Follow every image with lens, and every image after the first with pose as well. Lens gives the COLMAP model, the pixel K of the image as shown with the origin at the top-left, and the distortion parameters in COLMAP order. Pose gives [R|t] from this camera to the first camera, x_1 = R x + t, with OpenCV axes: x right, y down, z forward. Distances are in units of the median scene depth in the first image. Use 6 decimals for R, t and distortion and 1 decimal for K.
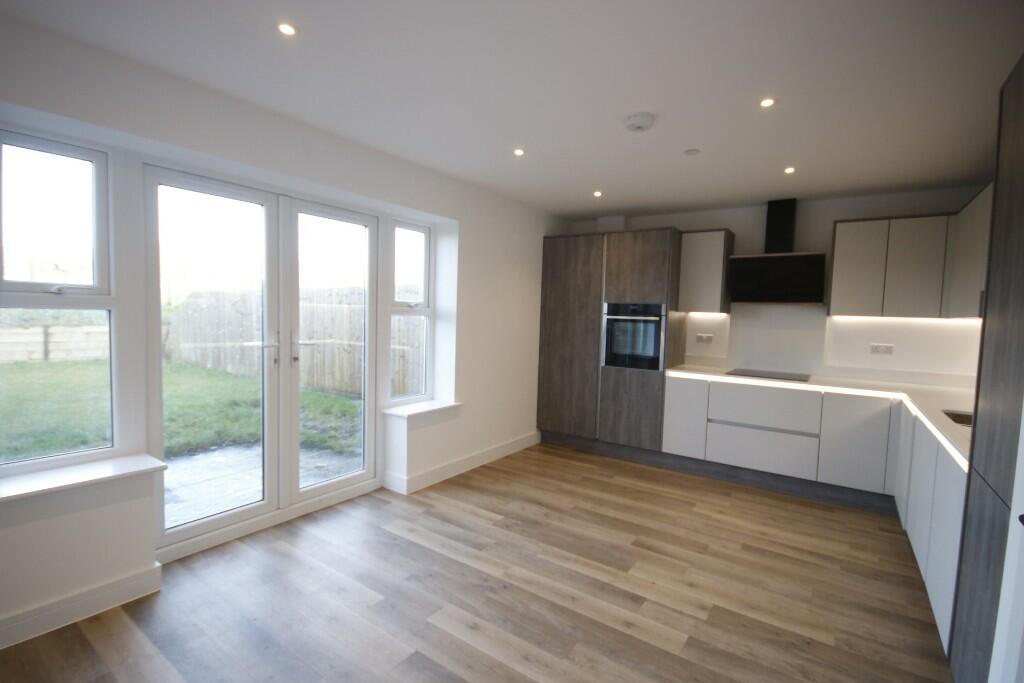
lens RADIAL K [[471.7, 0, 515.2], [0, 471.7, 342.7], [0, 0, 1]] dist [-0.003893, -0.001747]
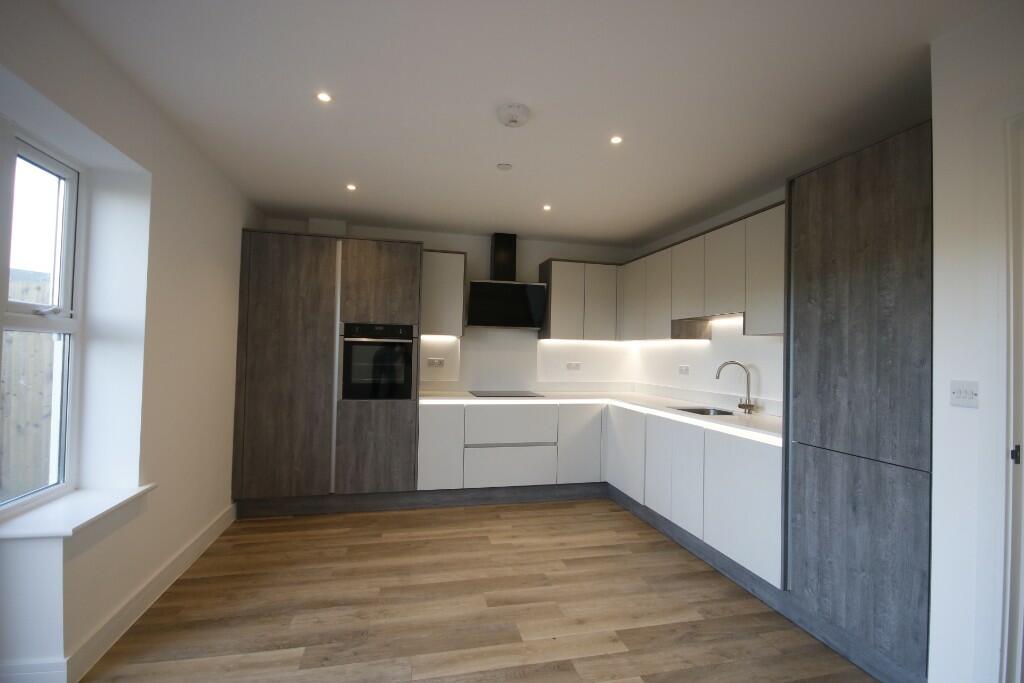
lens RADIAL K [[471.7, 0, 512.7], [0, 471.7, 342.9], [0, 0, 1]] dist [-0.003893, -0.001747]
pose [[0.662353, 0.001776, 0.749190, -0.262574], [0.044401, 0.998146, -0.041621, -0.001862], [-0.747875, 0.060833, 0.661046, 0.287243]]
